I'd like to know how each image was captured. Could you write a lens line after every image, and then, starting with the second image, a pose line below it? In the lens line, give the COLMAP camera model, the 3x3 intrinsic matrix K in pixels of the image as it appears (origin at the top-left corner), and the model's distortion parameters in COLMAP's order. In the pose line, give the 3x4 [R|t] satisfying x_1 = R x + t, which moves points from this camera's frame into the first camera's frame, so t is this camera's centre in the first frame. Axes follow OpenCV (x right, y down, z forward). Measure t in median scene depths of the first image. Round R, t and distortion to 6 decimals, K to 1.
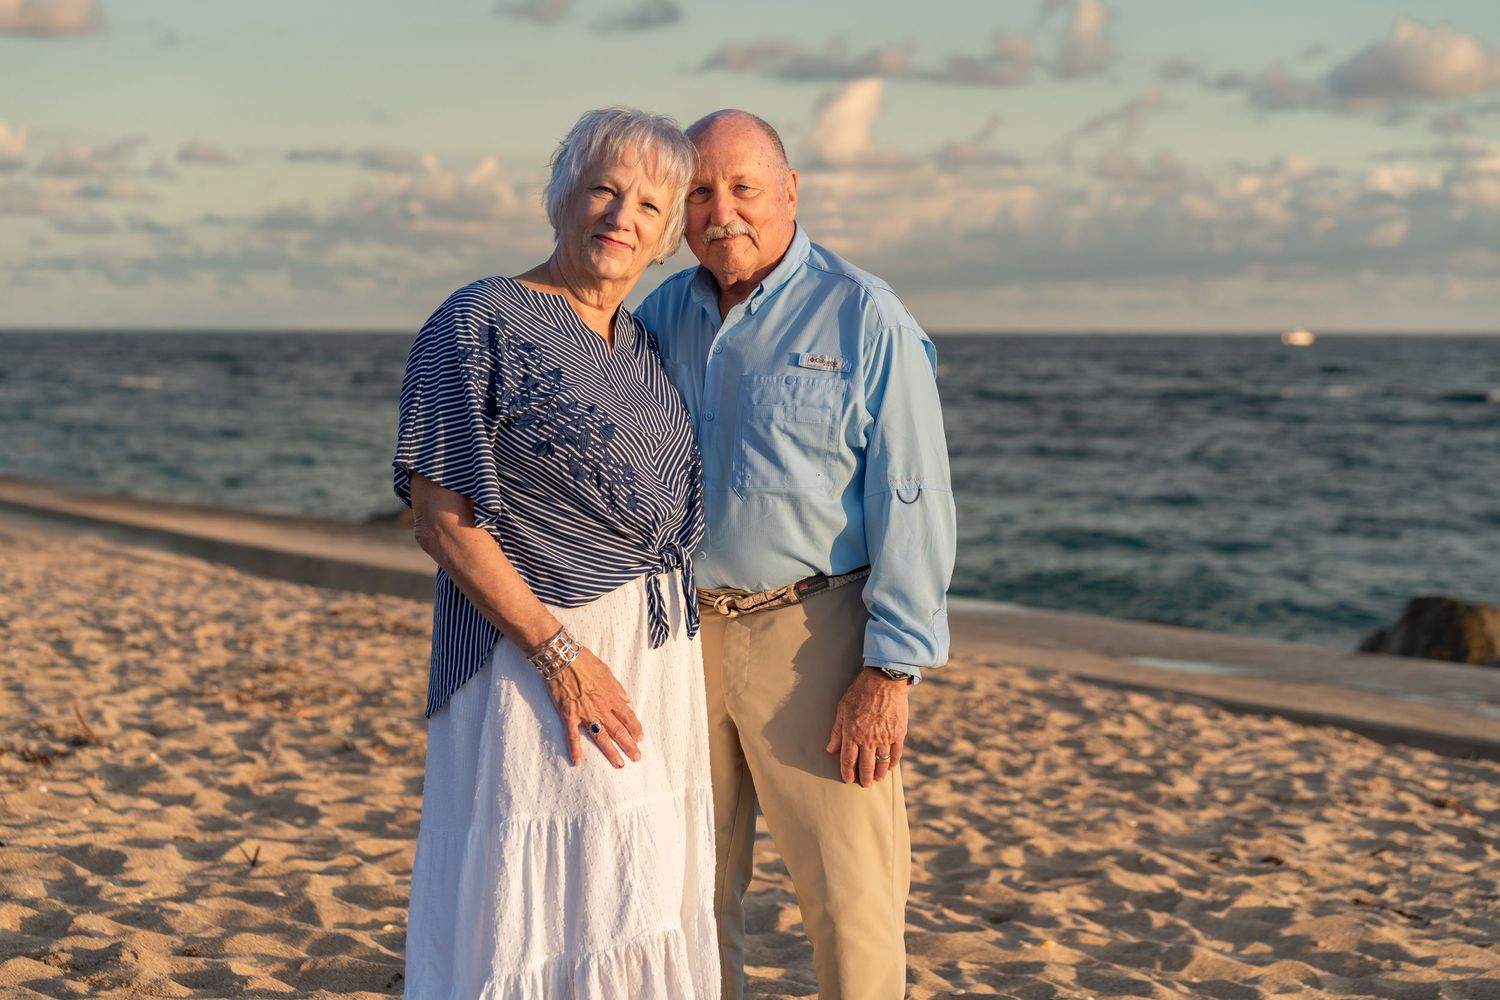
lens RADIAL K [[3822.2, 0, 745.2], [0, 3822.2, 494.3], [0, 0, 1]] dist [0.034333, 0.000000]
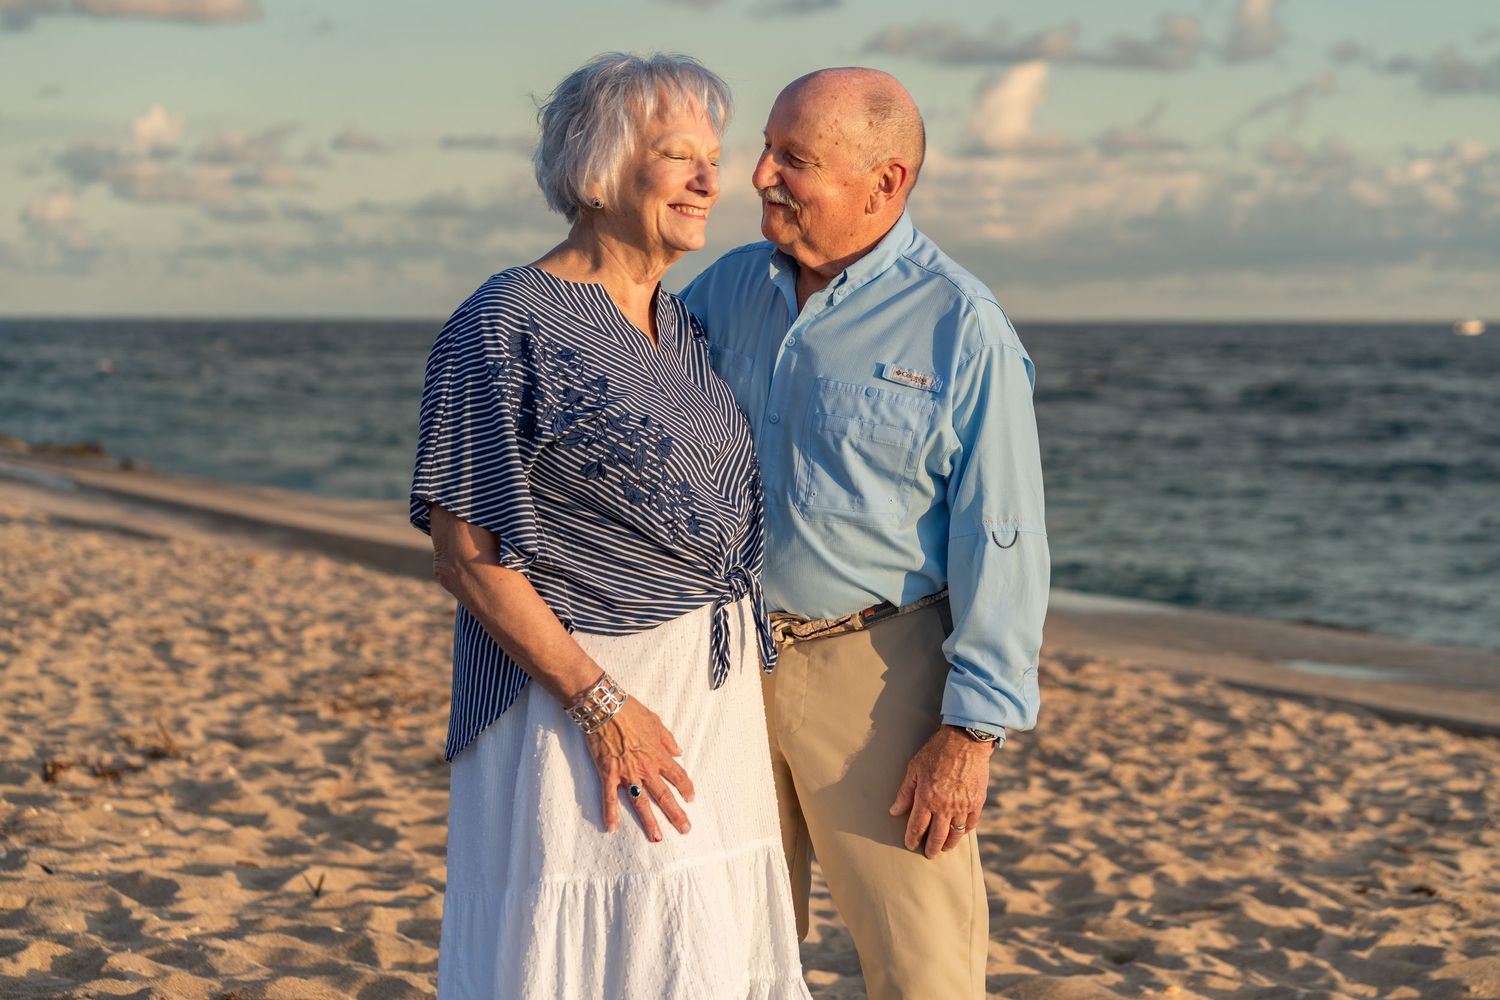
lens RADIAL K [[3822.2, 0, 748.6], [0, 3822.2, 503.0], [0, 0, 1]] dist [0.034333, 0.000000]
pose [[0.999066, 0.001569, -0.043185, 0.012881], [-0.001337, 0.999985, 0.005401, -0.002762], [0.043193, -0.005338, 0.999052, 0.060433]]
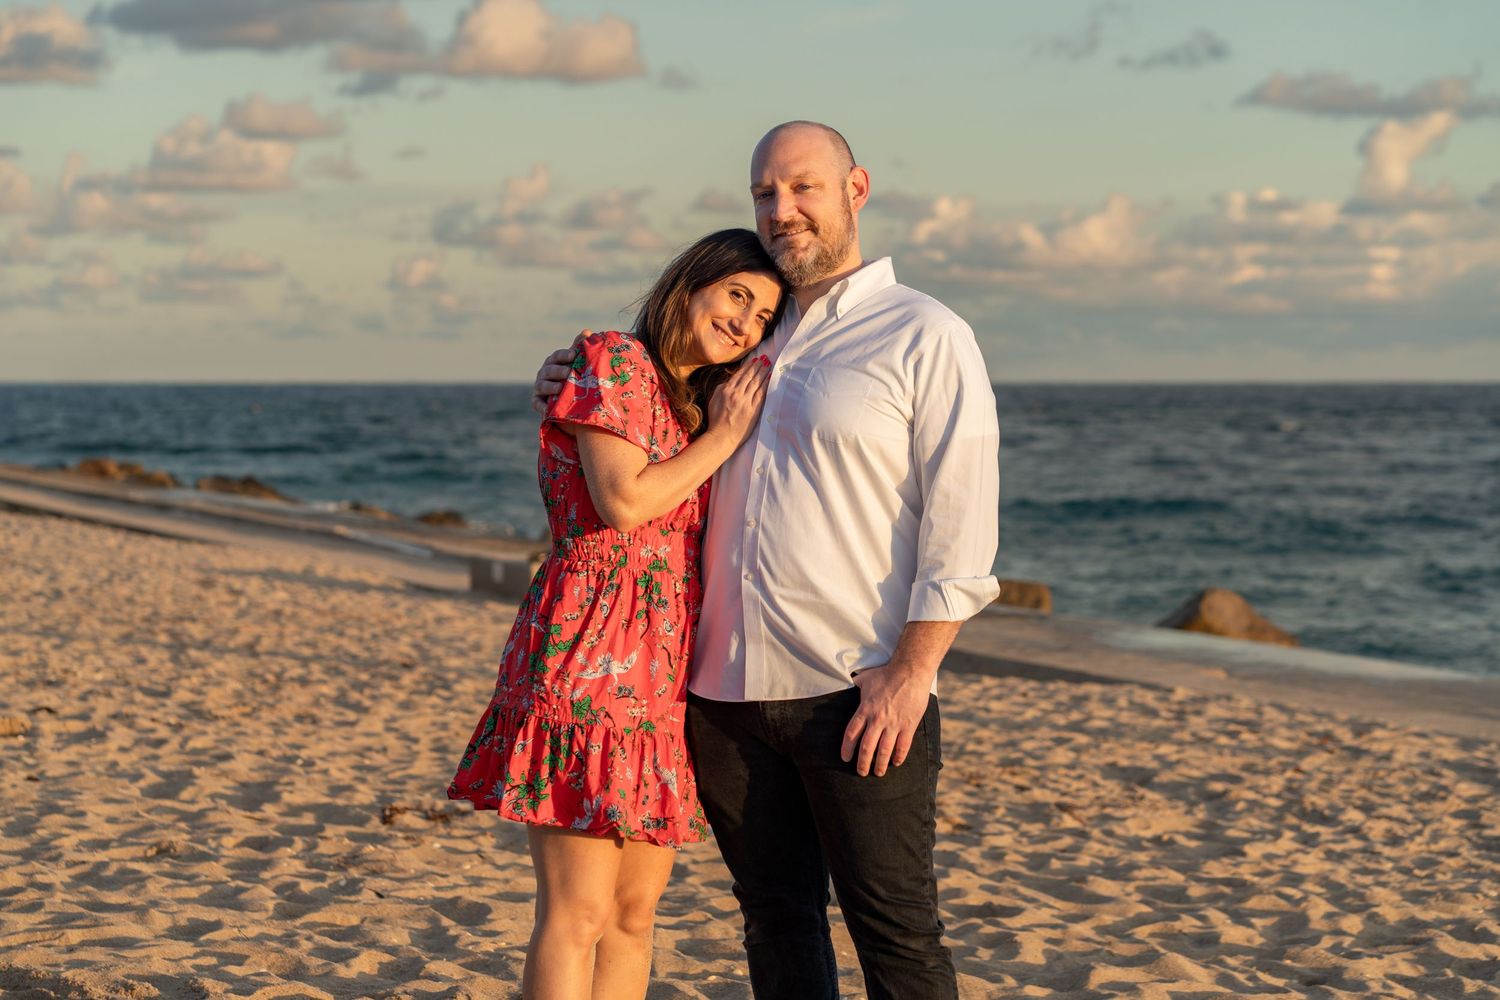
lens RADIAL K [[3992.9, 0, 754.7], [0, 3992.9, 500.2], [0, 0, 1]] dist [0.051268, 0.000000]
pose [[0.990095, 0.000856, -0.140393, 0.054302], [-0.002424, 0.999937, -0.011001, -0.006455], [0.140375, 0.011233, 0.990035, -0.081999]]
